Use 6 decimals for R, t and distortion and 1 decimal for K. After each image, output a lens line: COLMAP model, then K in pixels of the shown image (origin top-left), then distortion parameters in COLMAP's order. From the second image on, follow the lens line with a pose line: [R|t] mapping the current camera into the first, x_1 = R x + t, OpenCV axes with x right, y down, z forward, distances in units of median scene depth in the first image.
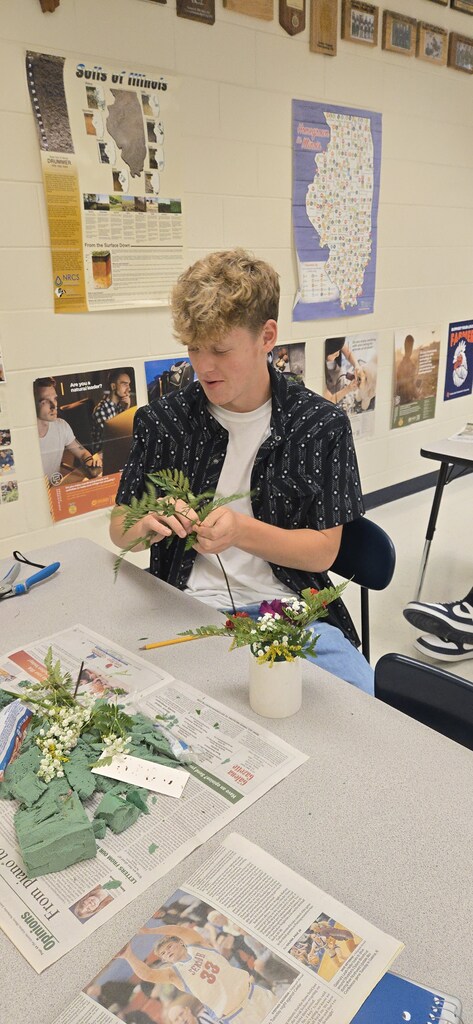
lens RADIAL K [[675.5, 0, 236.5], [0, 675.5, 512.0], [0, 0, 1]] dist [0.000563, -0.000019]
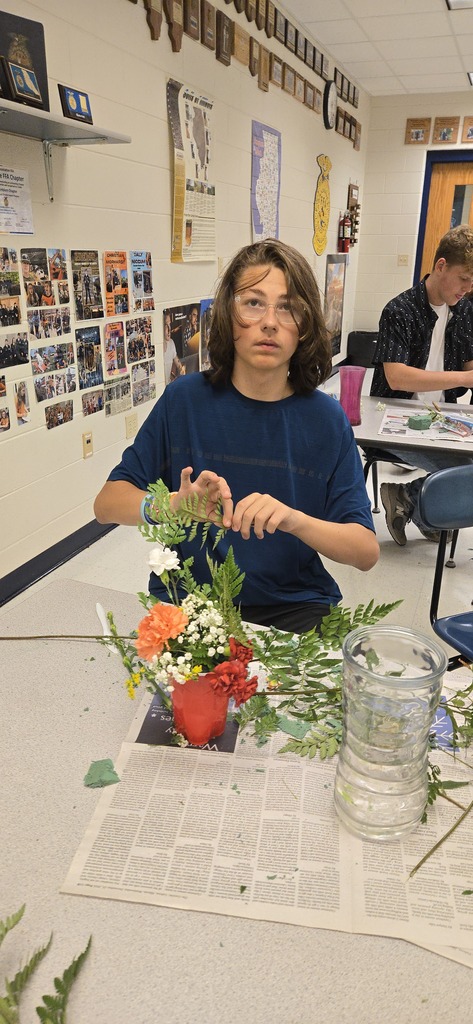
lens RADIAL K [[675.5, 0, 236.5], [0, 675.5, 512.0], [0, 0, 1]] dist [0.000563, -0.000019]
pose [[0.871291, -0.144085, 0.469139, -0.852133], [0.129273, 0.989552, 0.063831, 0.145072], [-0.473434, 0.005032, 0.880815, -0.298041]]
